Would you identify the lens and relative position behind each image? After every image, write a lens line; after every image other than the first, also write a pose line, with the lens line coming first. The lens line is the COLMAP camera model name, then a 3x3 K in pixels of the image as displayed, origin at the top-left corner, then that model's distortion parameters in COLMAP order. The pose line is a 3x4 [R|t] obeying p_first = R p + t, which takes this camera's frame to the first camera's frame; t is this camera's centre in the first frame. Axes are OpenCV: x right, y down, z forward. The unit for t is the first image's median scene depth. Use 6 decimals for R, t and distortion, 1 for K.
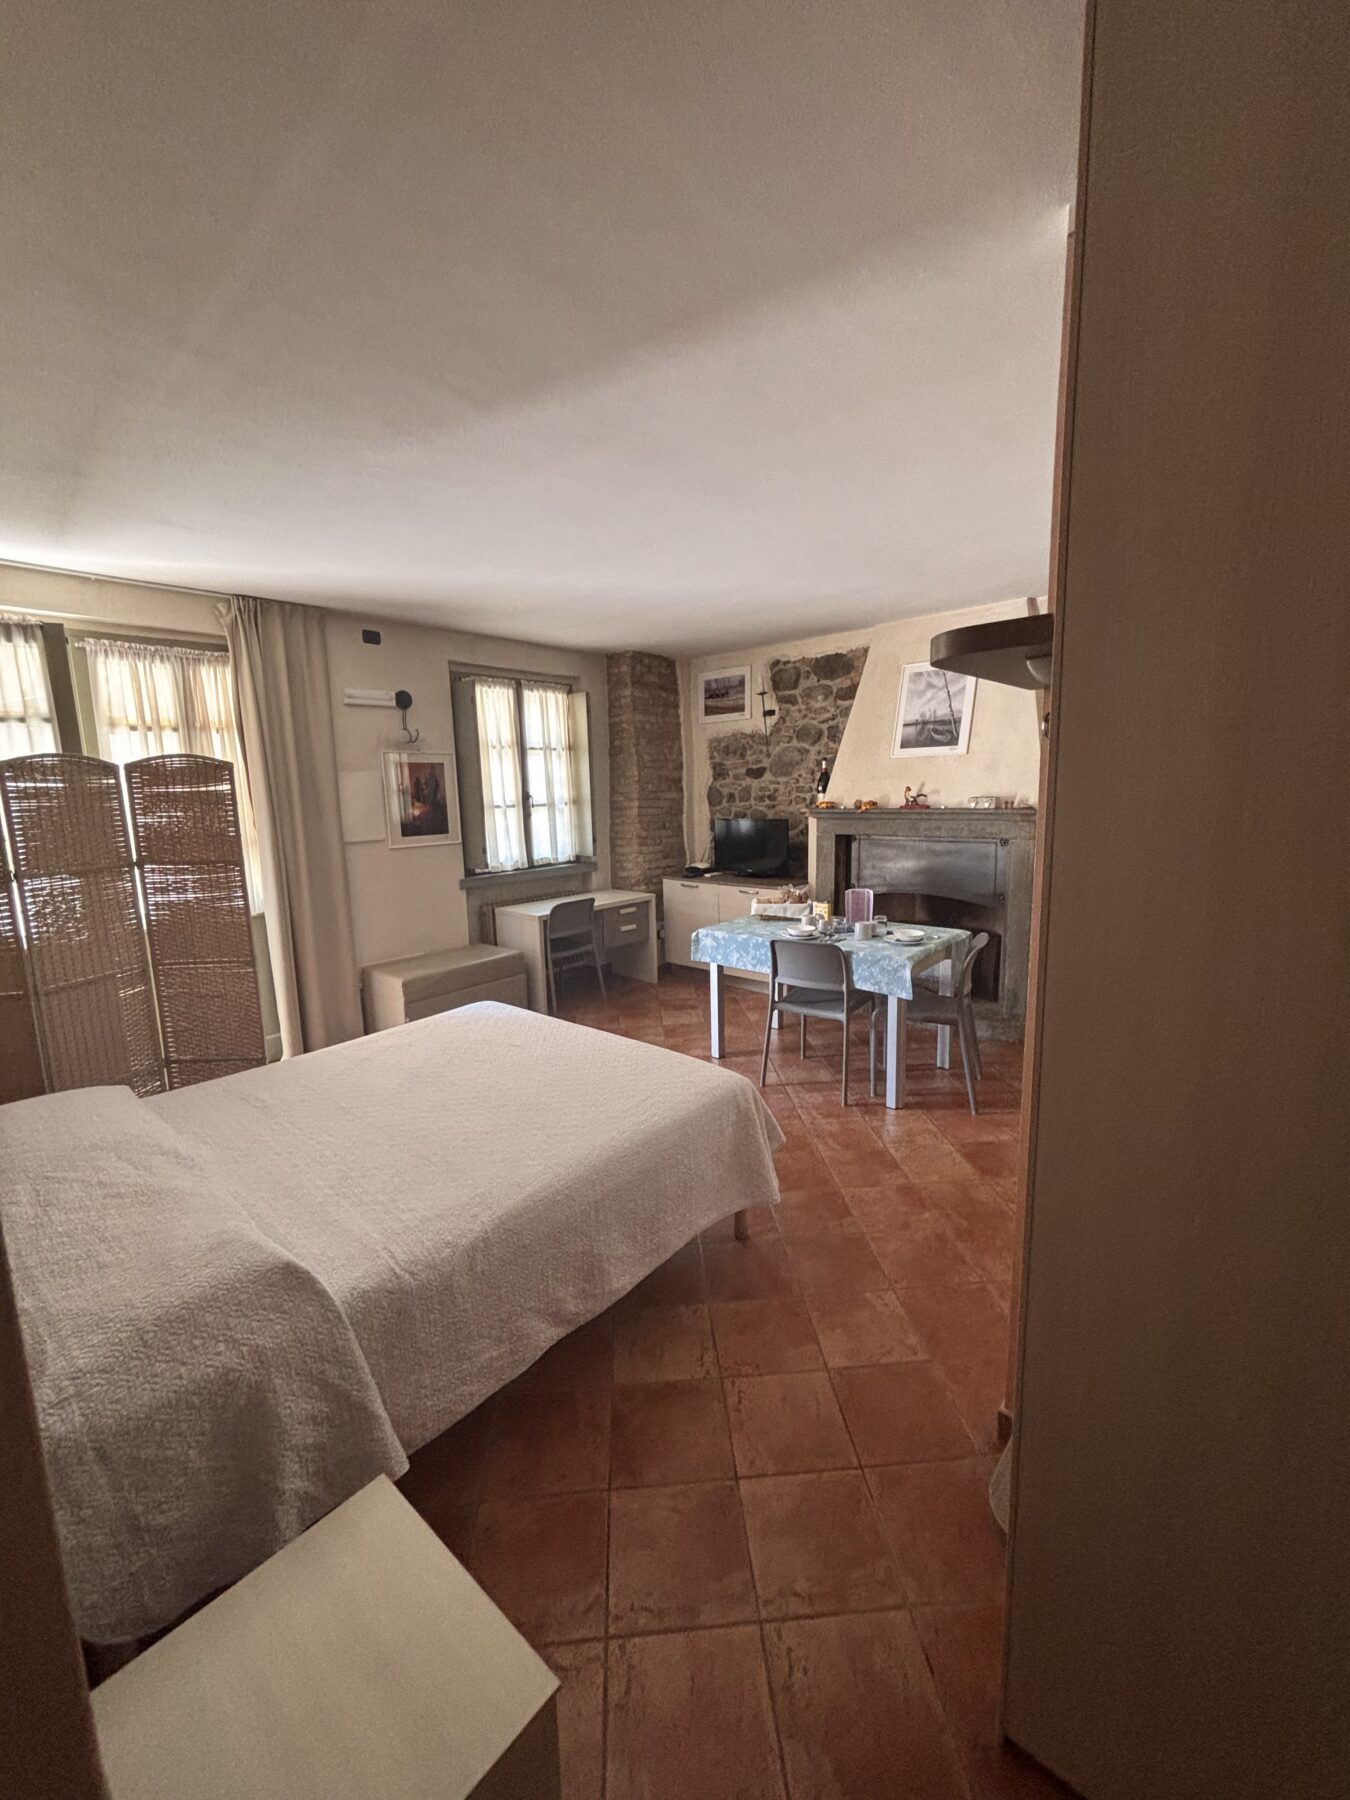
lens RADIAL K [[737.3, 0, 675.0], [0, 737.3, 900.0], [0, 0, 1]] dist [0.007064, 0.000234]
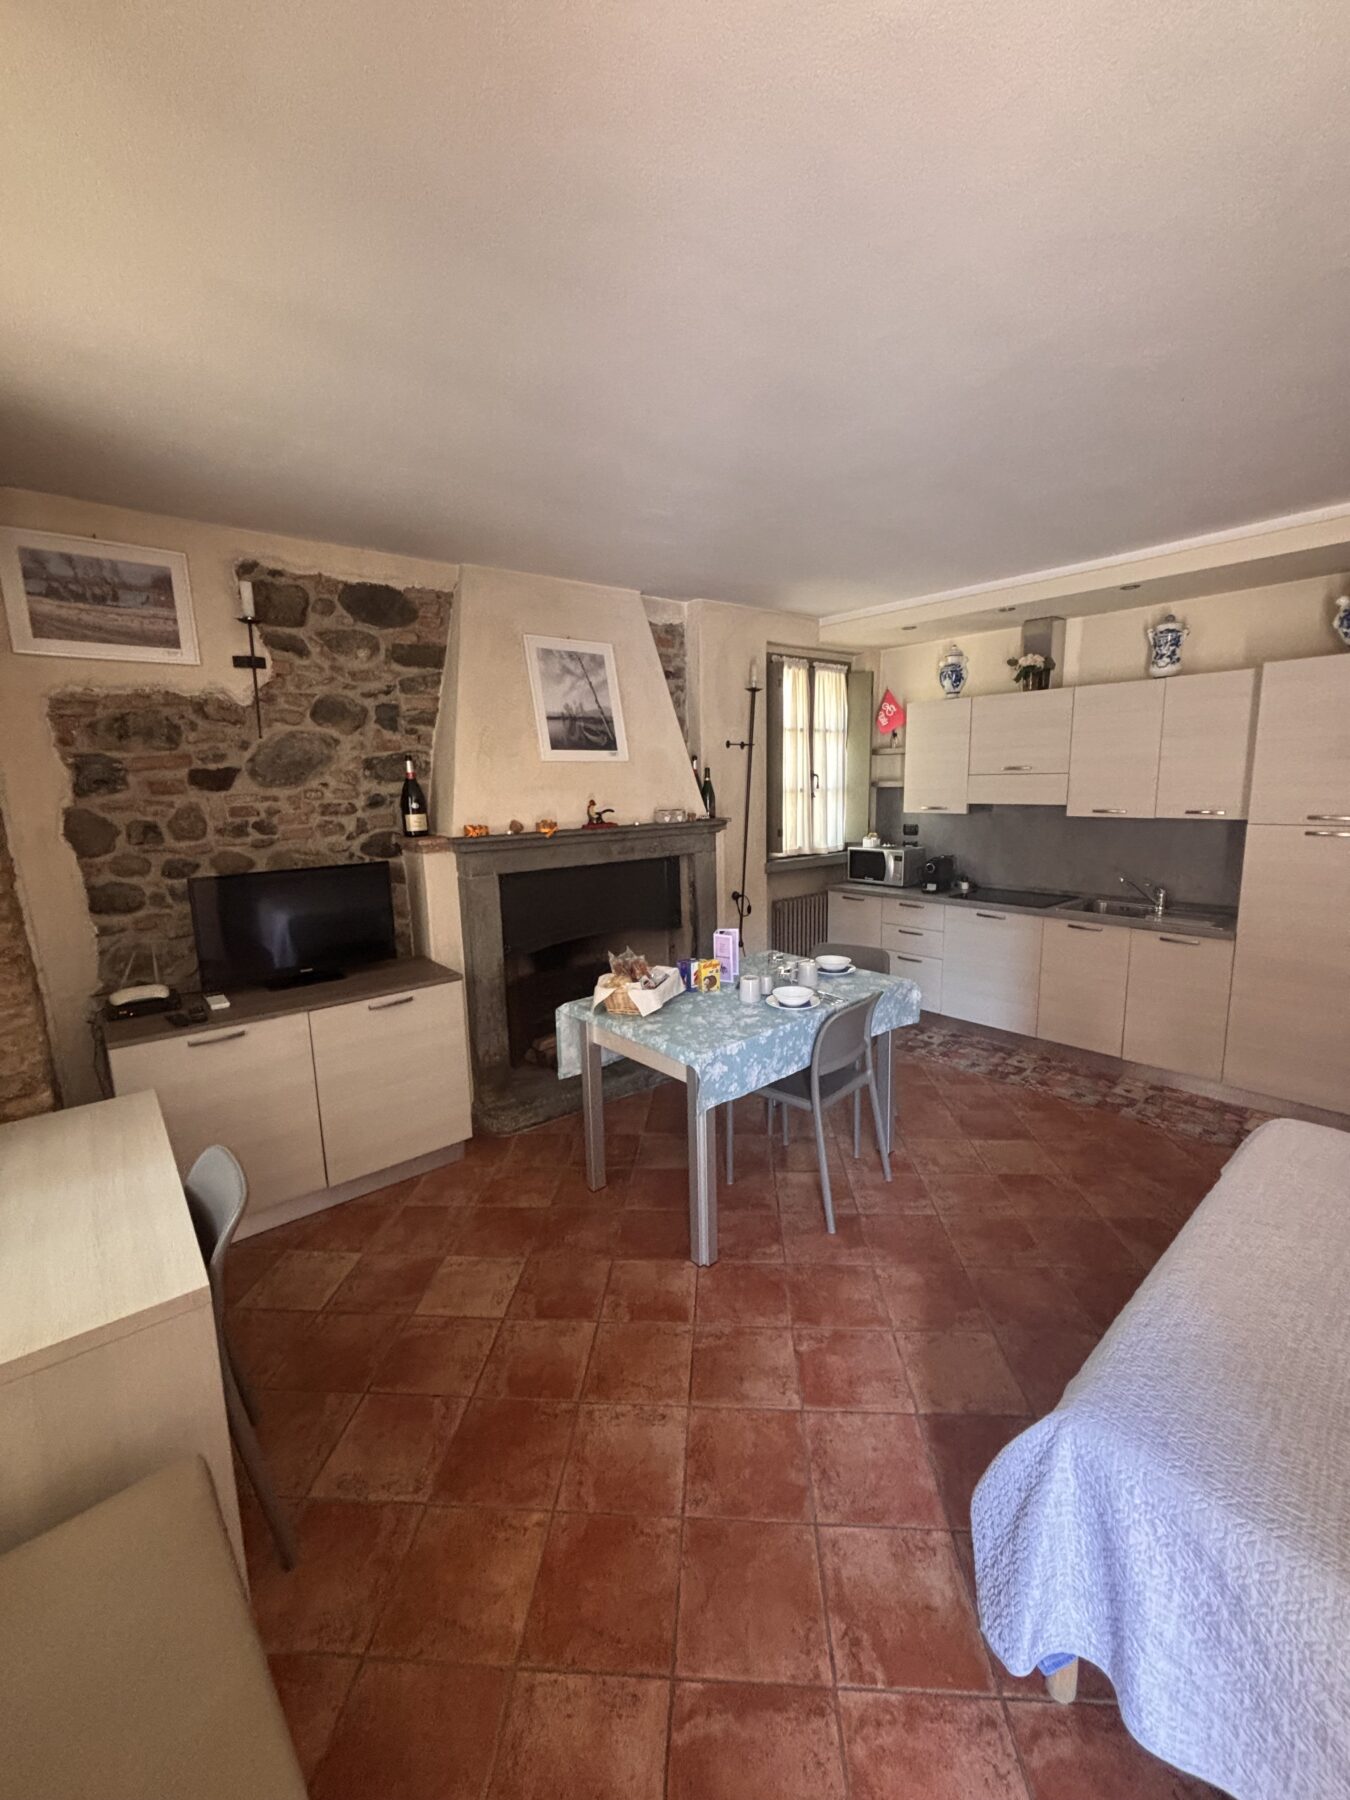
lens RADIAL K [[737.3, 0, 675.0], [0, 737.3, 900.0], [0, 0, 1]] dist [0.007064, 0.000234]
pose [[0.135464, -0.140626, 0.980752, -0.359880], [0.169400, 0.978588, 0.116918, -0.103793], [-0.976193, 0.150301, 0.156385, 0.664676]]
